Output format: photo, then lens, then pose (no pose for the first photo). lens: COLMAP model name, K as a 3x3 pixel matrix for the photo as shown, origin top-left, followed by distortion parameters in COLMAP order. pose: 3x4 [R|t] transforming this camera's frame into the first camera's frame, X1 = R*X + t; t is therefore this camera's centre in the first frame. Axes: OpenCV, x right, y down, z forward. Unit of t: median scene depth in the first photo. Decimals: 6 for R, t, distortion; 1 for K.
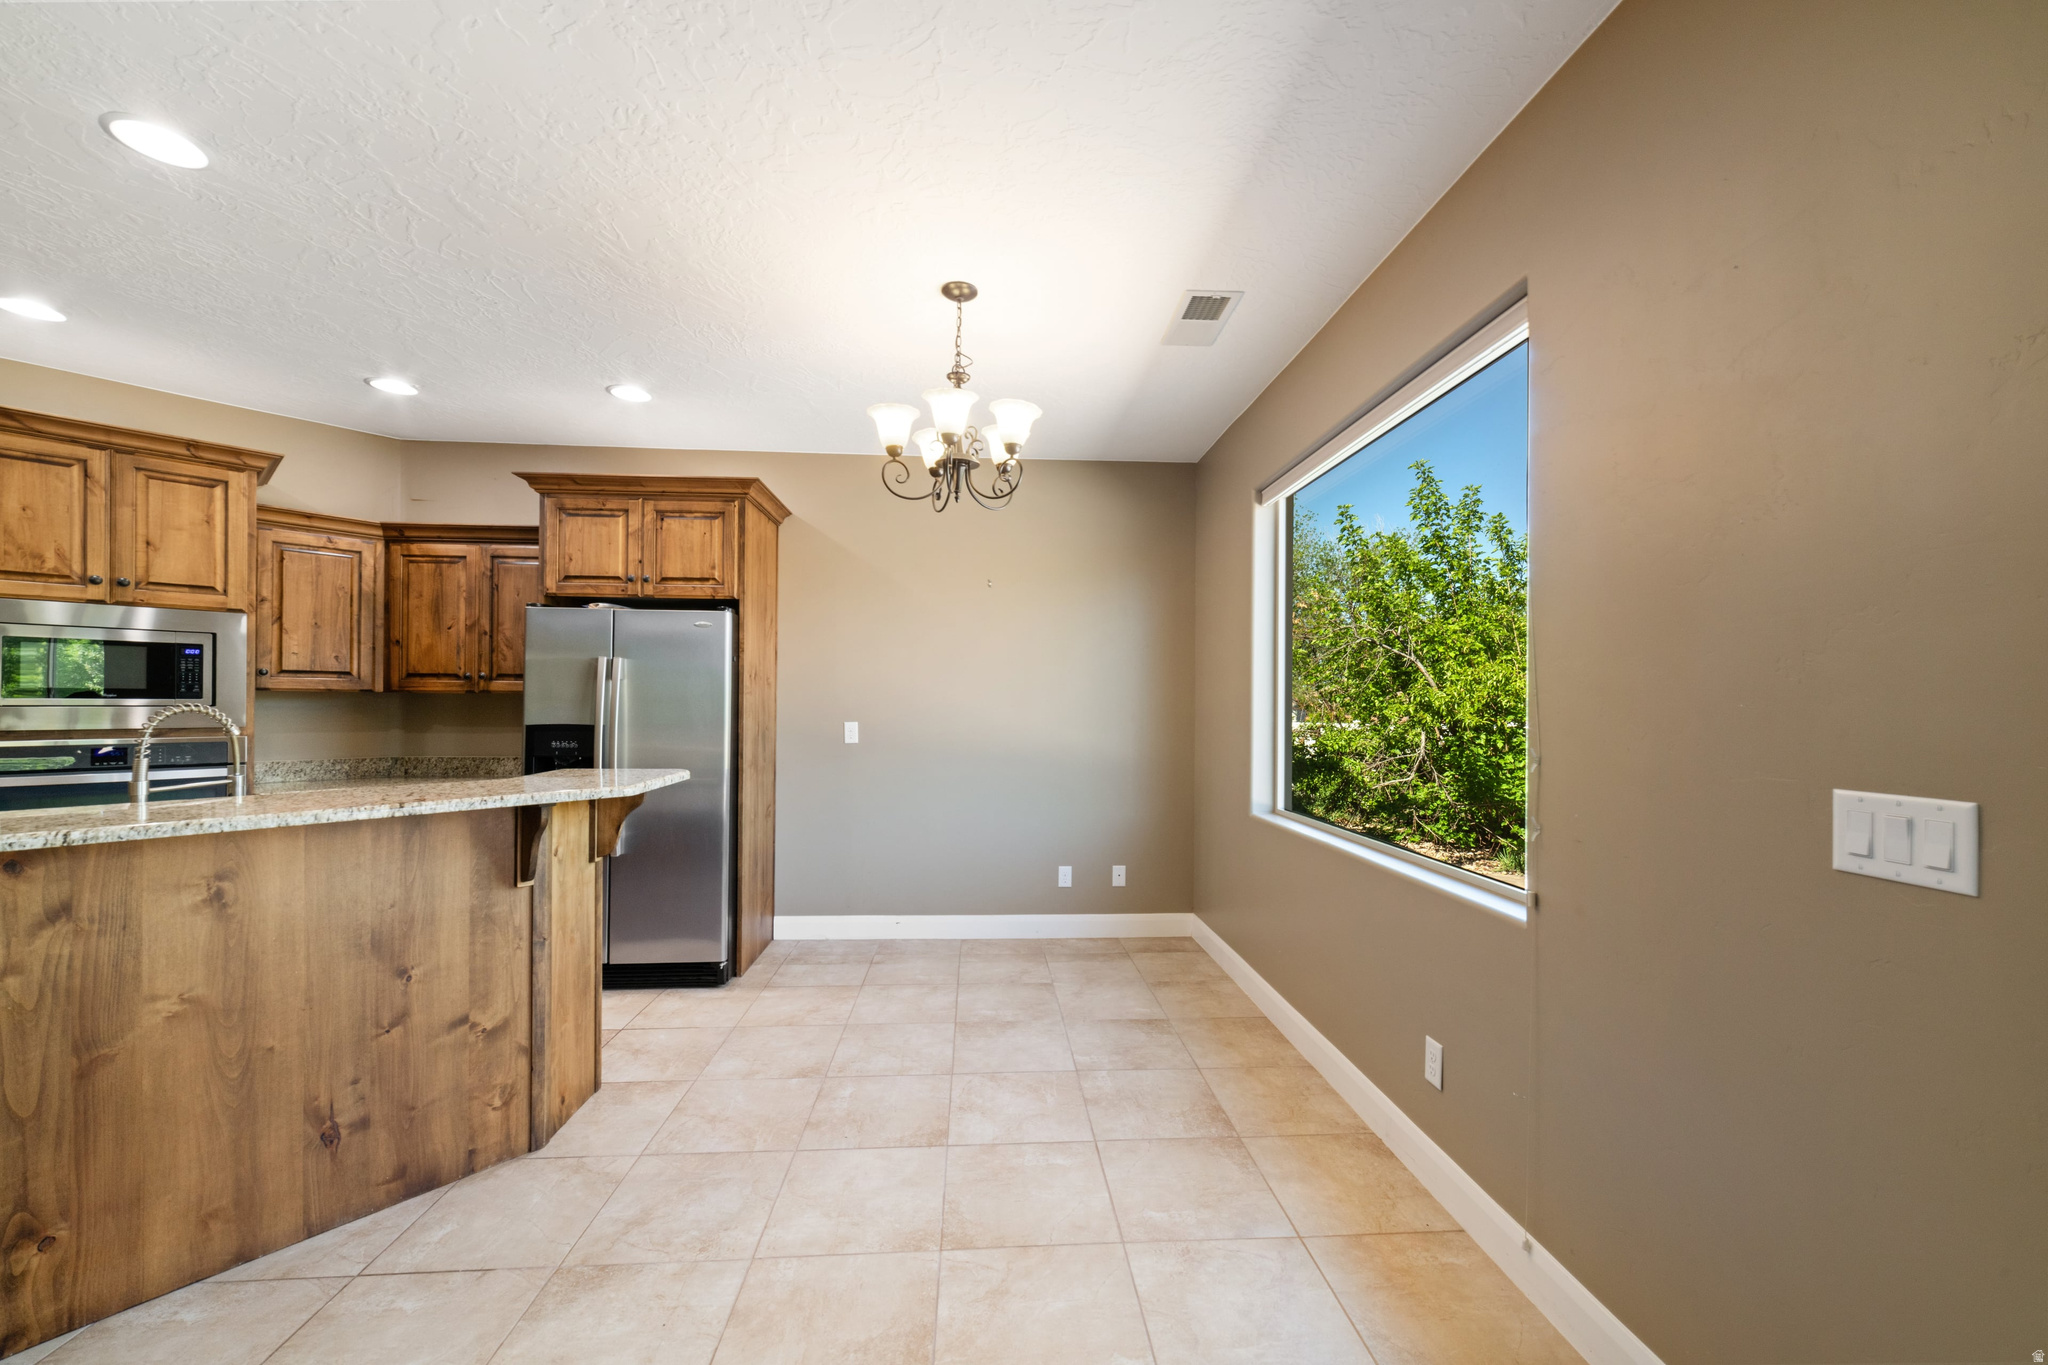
lens RADIAL K [[791.0, 0, 1034.6], [0, 791.0, 700.1], [0, 0, 1]] dist [-0.002527, 0.002428]
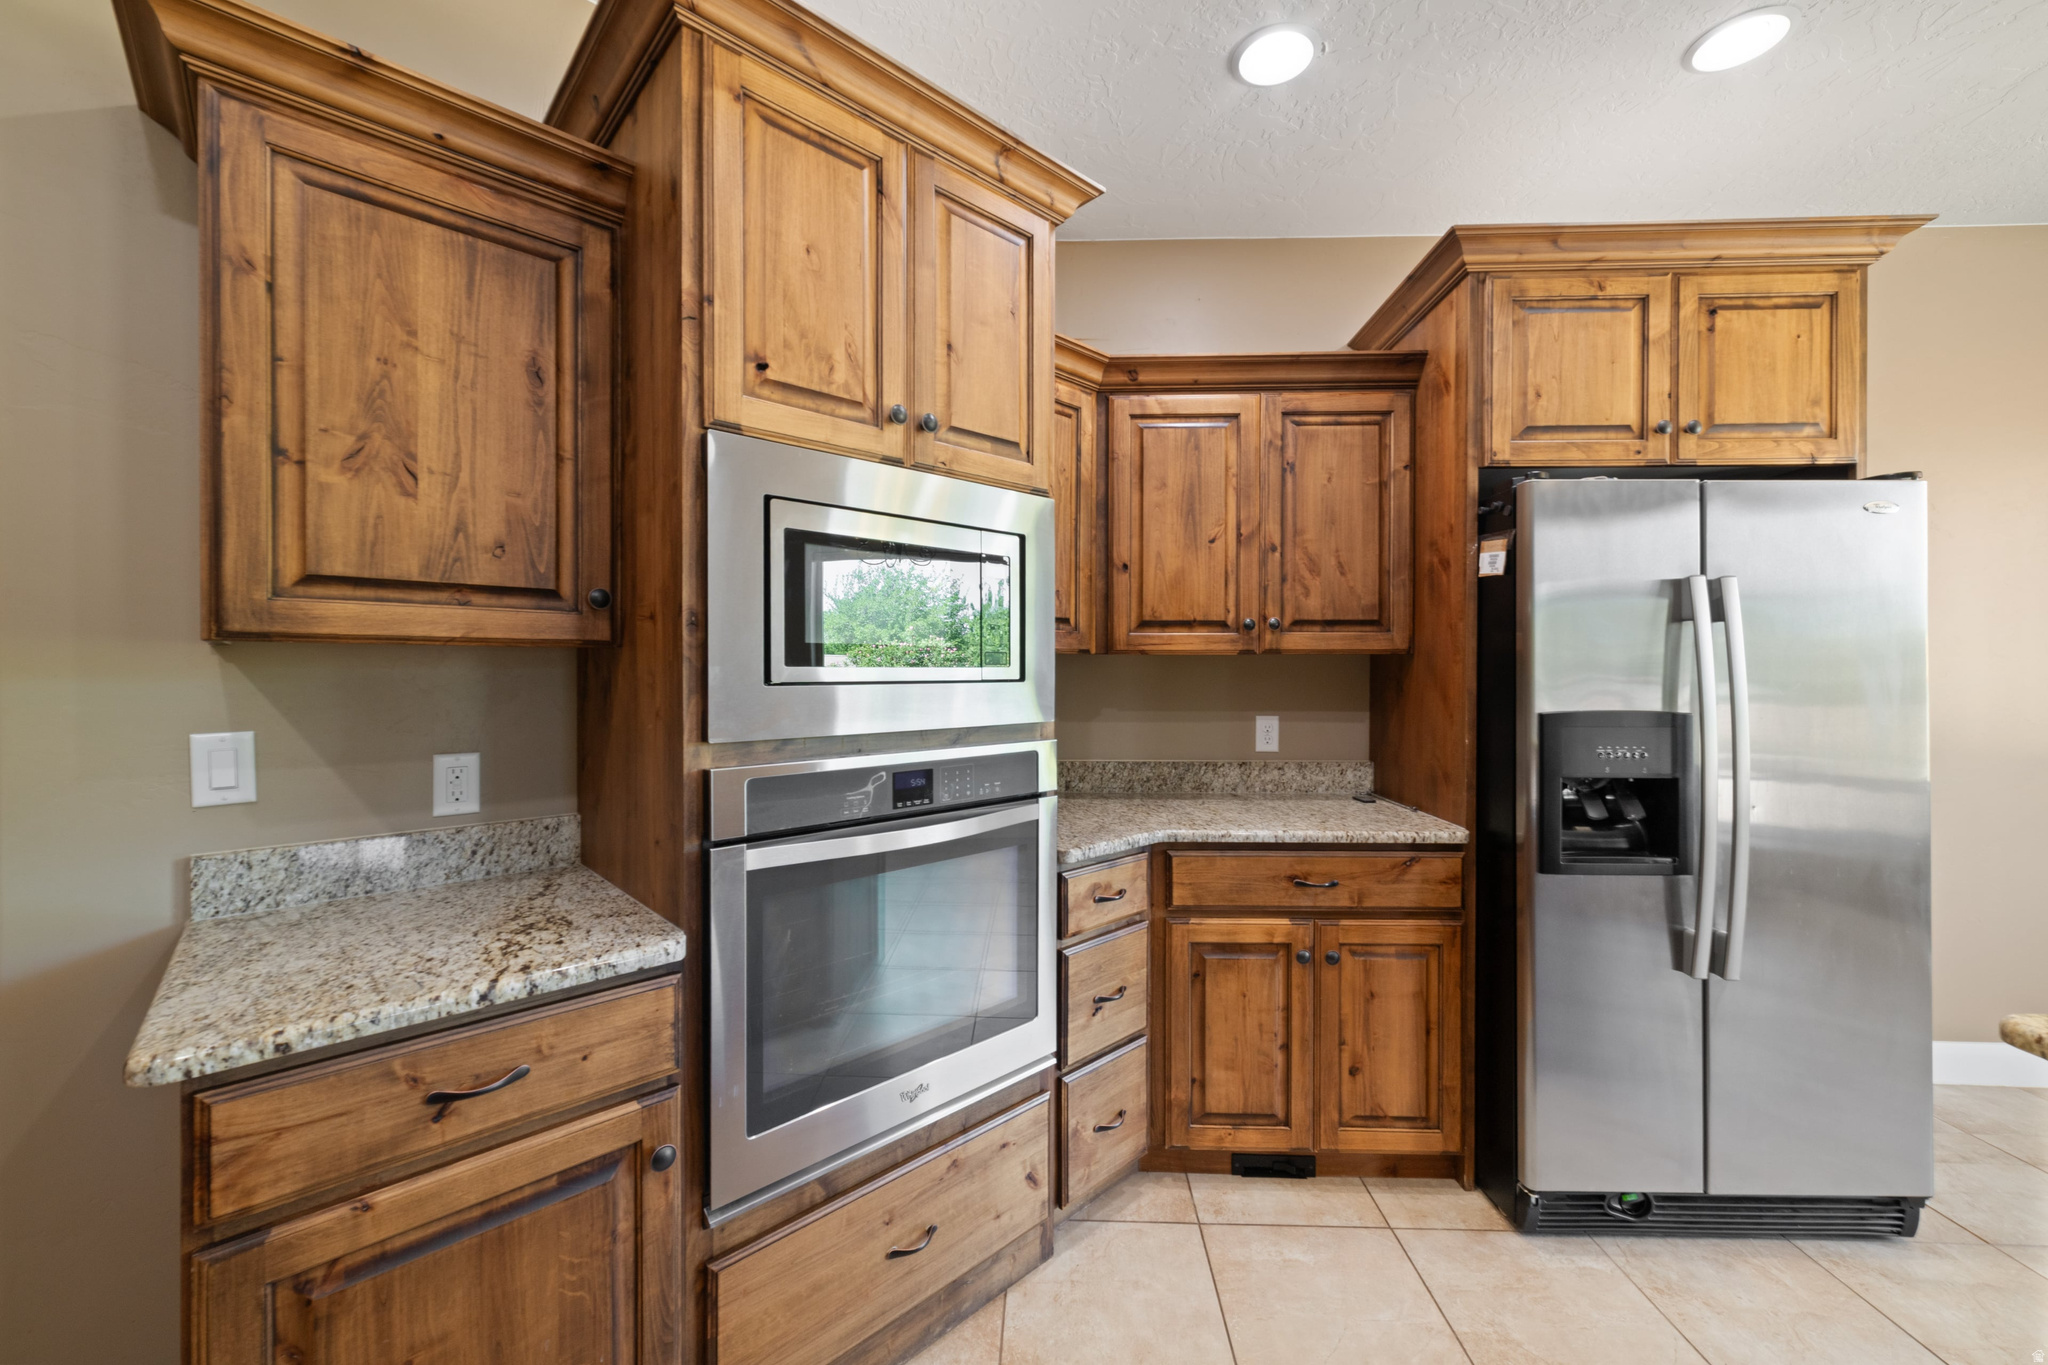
lens RADIAL K [[791.0, 0, 1022.5], [0, 791.0, 675.7], [0, 0, 1]] dist [-0.002527, 0.002428]
pose [[0.994426, -0.005886, -0.105269, -0.965085], [0.007300, 0.999888, 0.013053, -0.001854], [0.105180, -0.013749, 0.994358, 0.488469]]
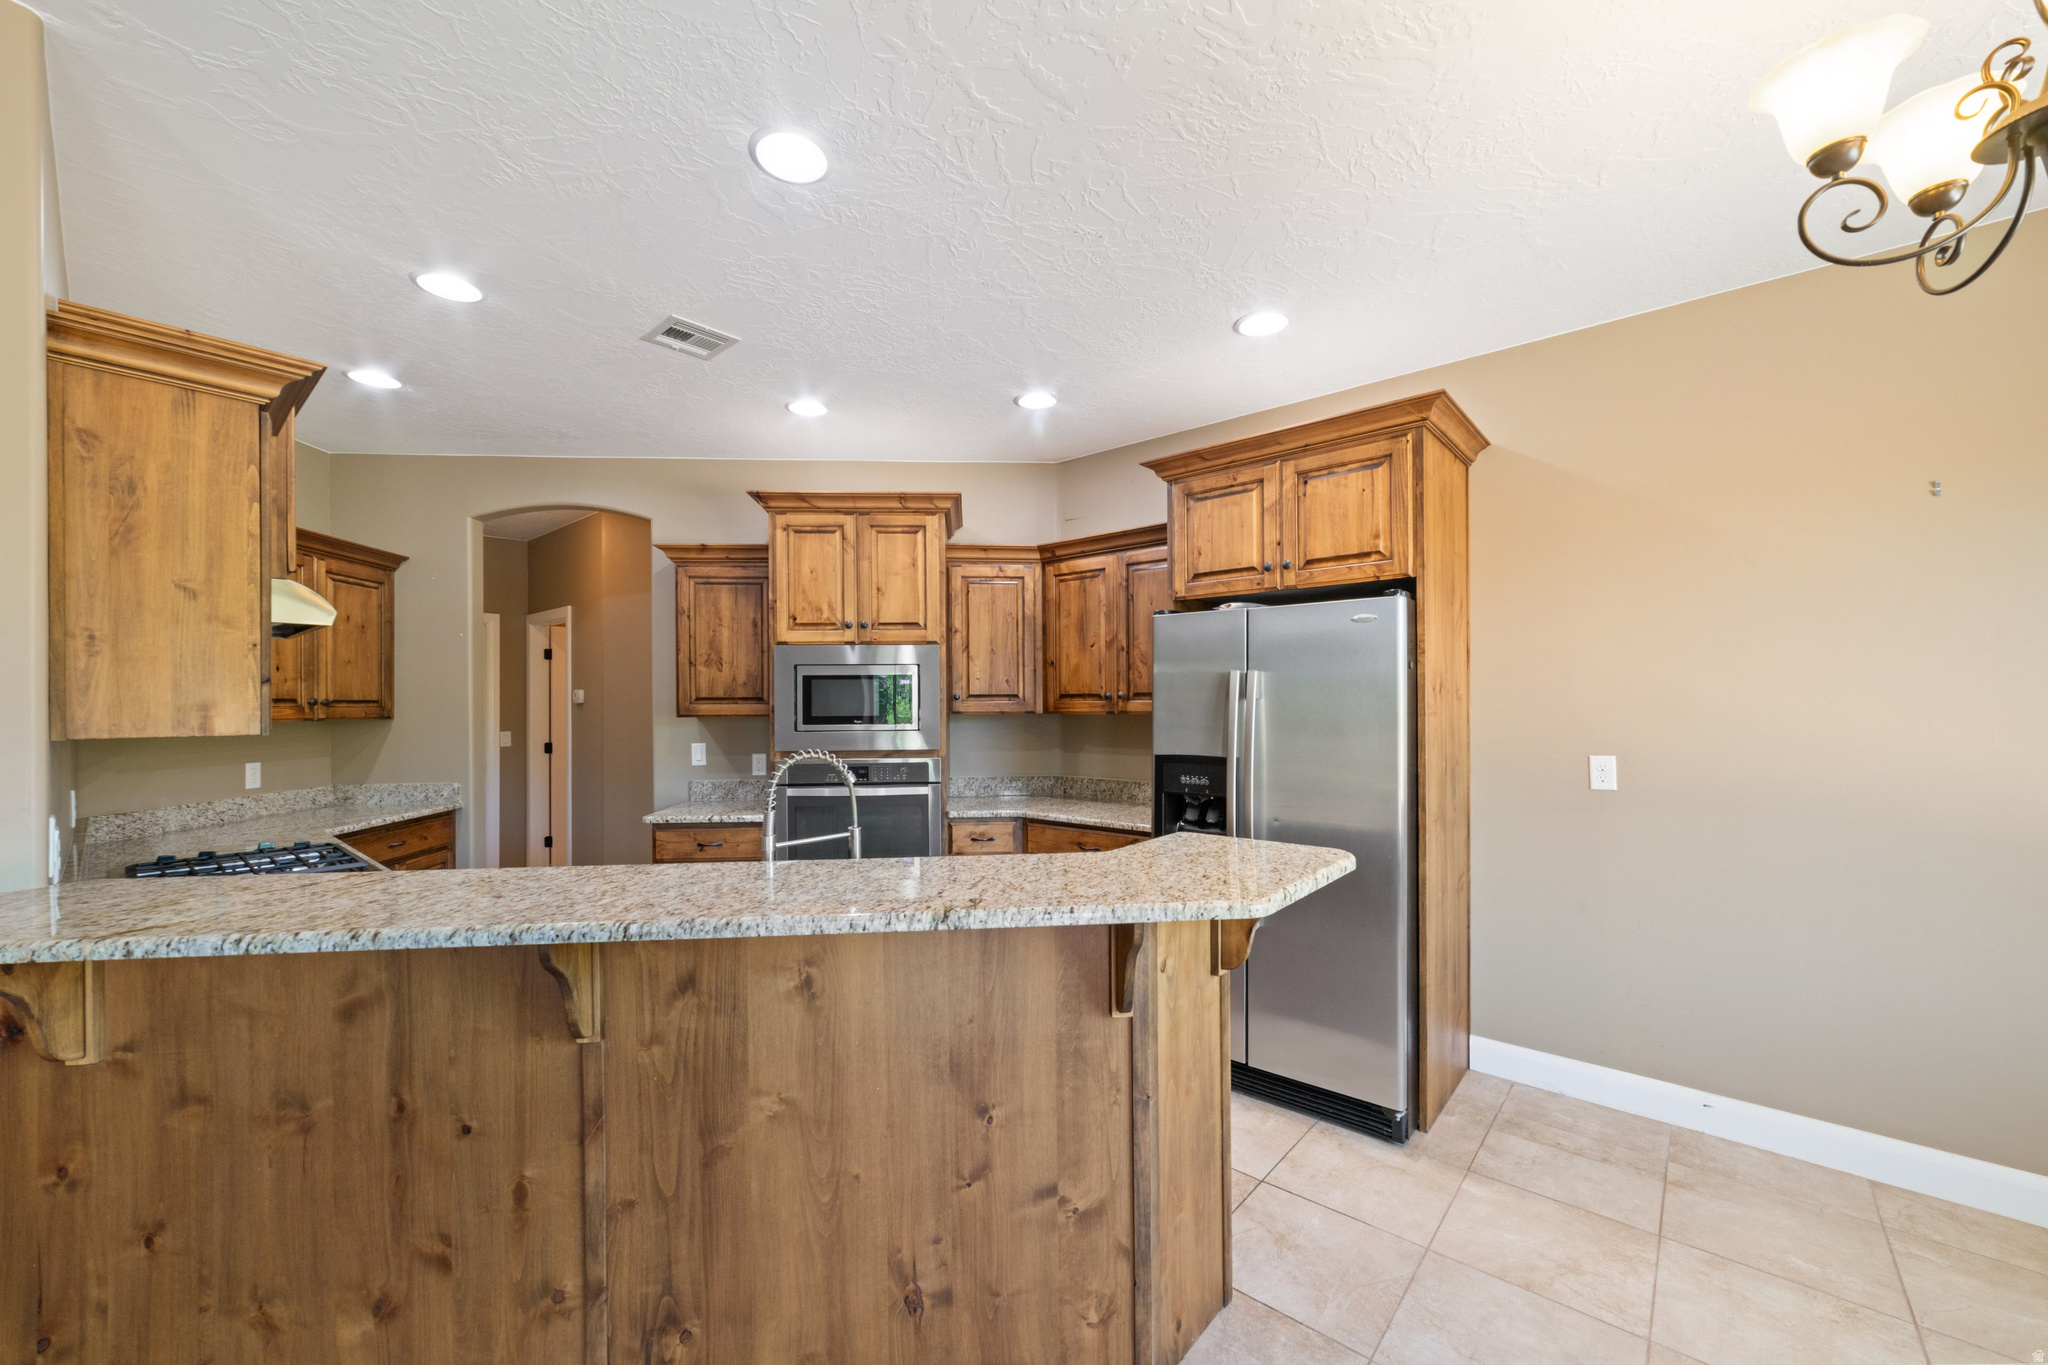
lens RADIAL K [[791.0, 0, 1018.9], [0, 791.0, 704.5], [0, 0, 1]] dist [-0.002527, 0.002428]
pose [[0.703253, -0.009953, -0.710870, -0.148248], [0.015163, 0.999885, 0.001000, -0.026645], [0.710778, -0.011482, 0.703322, 0.313245]]
